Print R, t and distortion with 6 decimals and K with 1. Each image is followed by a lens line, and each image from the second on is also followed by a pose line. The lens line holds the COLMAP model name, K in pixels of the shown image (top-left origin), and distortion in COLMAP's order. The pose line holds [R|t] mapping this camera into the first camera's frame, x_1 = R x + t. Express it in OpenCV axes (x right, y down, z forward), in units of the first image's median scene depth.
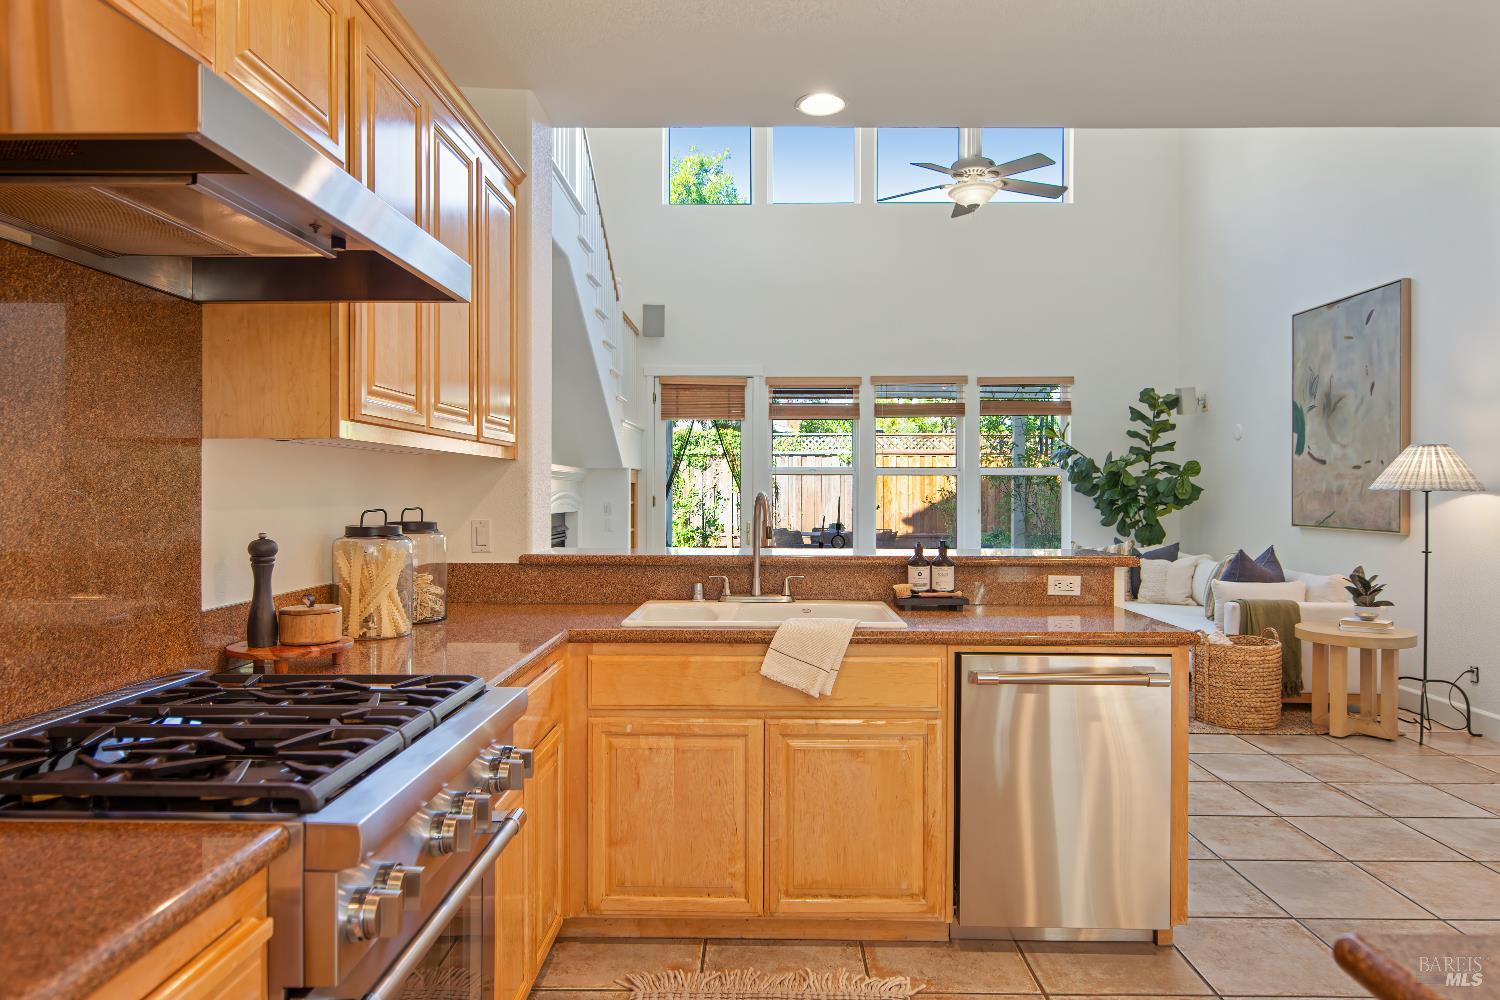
lens RADIAL K [[922.3, 0, 751.5], [0, 922.3, 493.6], [0, 0, 1]] dist [0.003826, -0.002097]
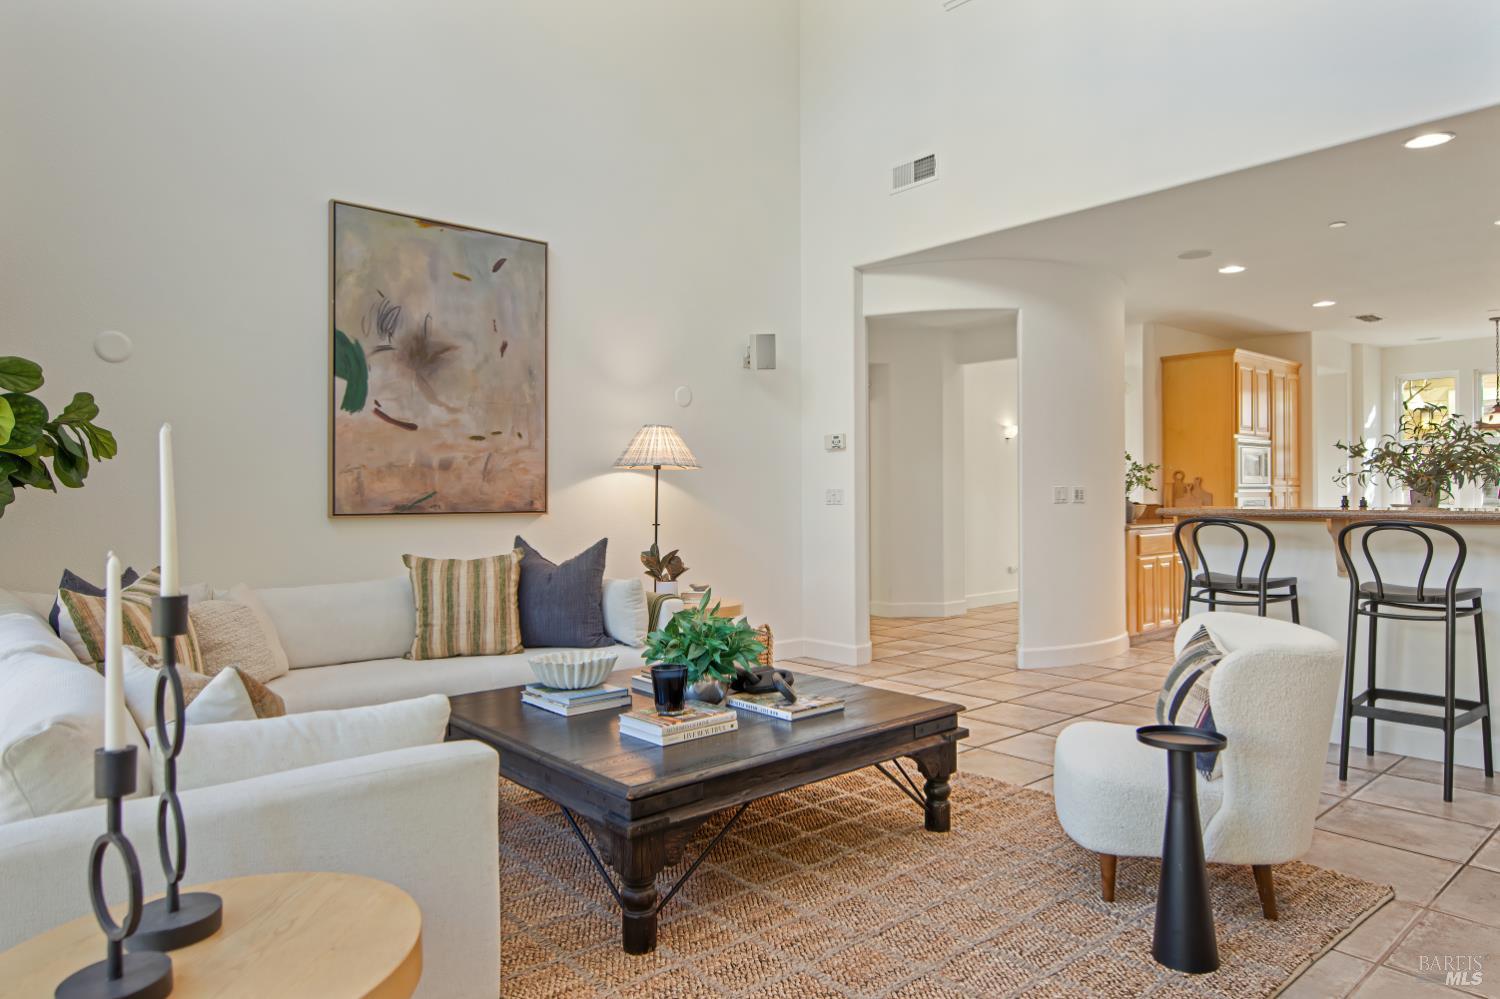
lens RADIAL K [[926.7, 0, 756.8], [0, 926.7, 483.0], [0, 0, 1]] dist [0.007741, -0.001658]
pose [[-0.675914, 0.009256, 0.736922, -0.126616], [0.004902, 0.999955, -0.008063, 0.019776], [-0.736964, -0.001838, -0.675929, 1.377411]]
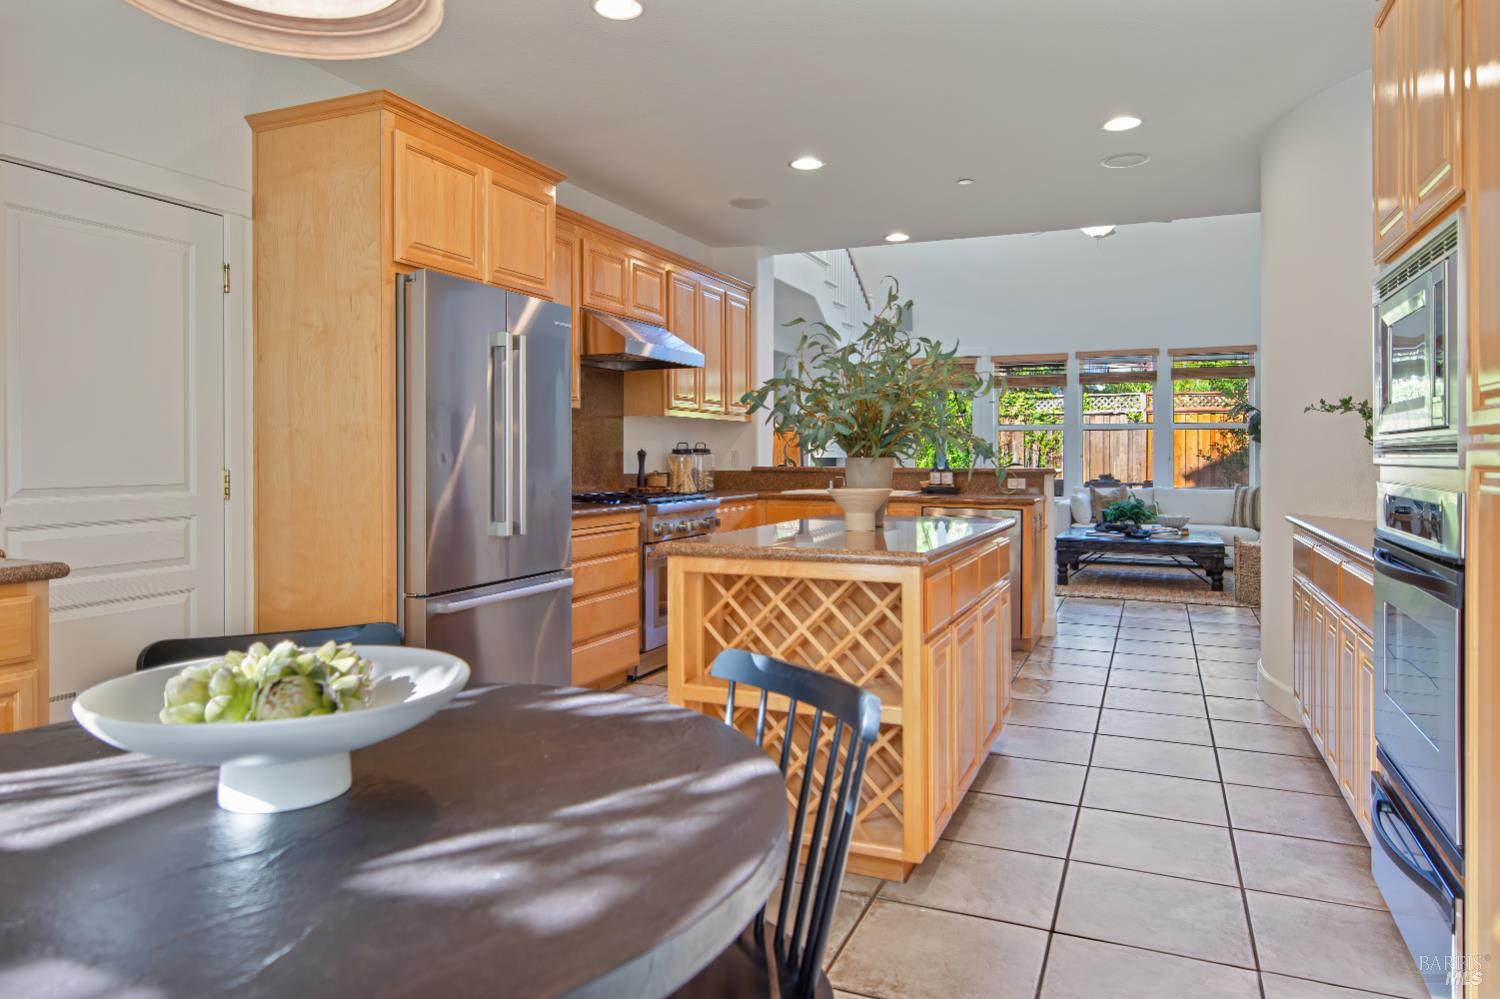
lens RADIAL K [[937.6, 0, 746.4], [0, 937.6, 457.4], [0, 0, 1]] dist [0.002302, -0.000047]
pose [[0.922352, -0.000451, -0.386350, 0.303099], [0.000862, 0.999999, 0.000891, 0.022840], [0.386350, -0.001155, 0.922352, -0.528719]]
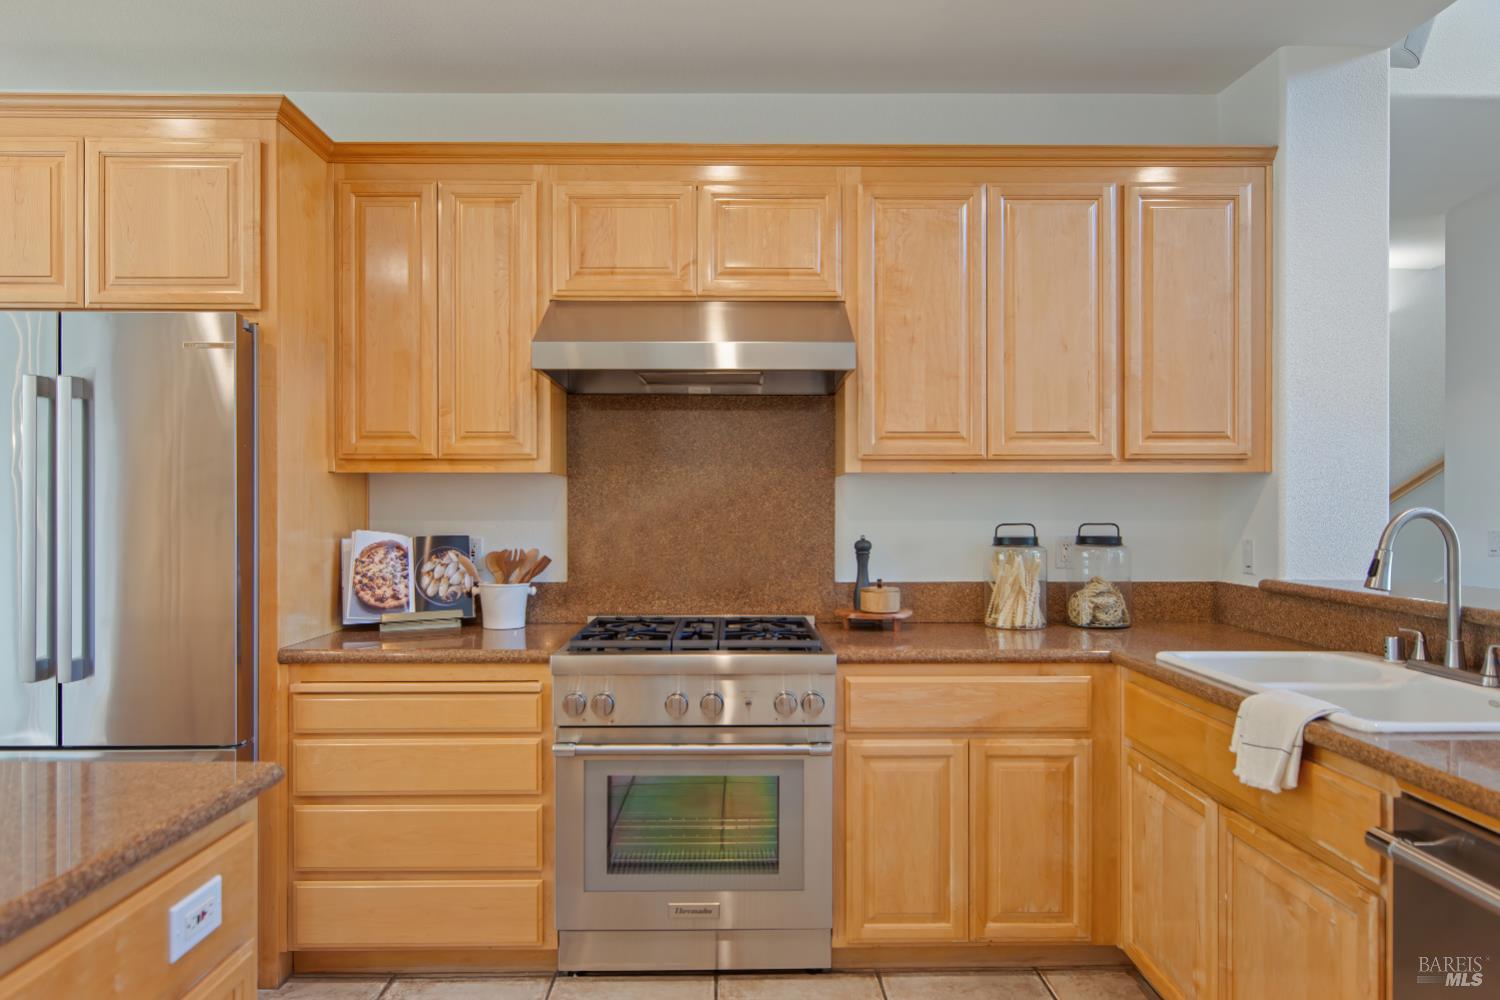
lens RADIAL K [[930.9, 0, 750.5], [0, 930.9, 515.4], [0, 0, 1]] dist [-0.000801, -0.000629]
pose [[0.029889, 0.005349, -0.999539, 0.335128], [-0.000904, 0.999985, 0.005324, 0.000231], [0.999553, 0.000744, 0.029893, 0.256576]]
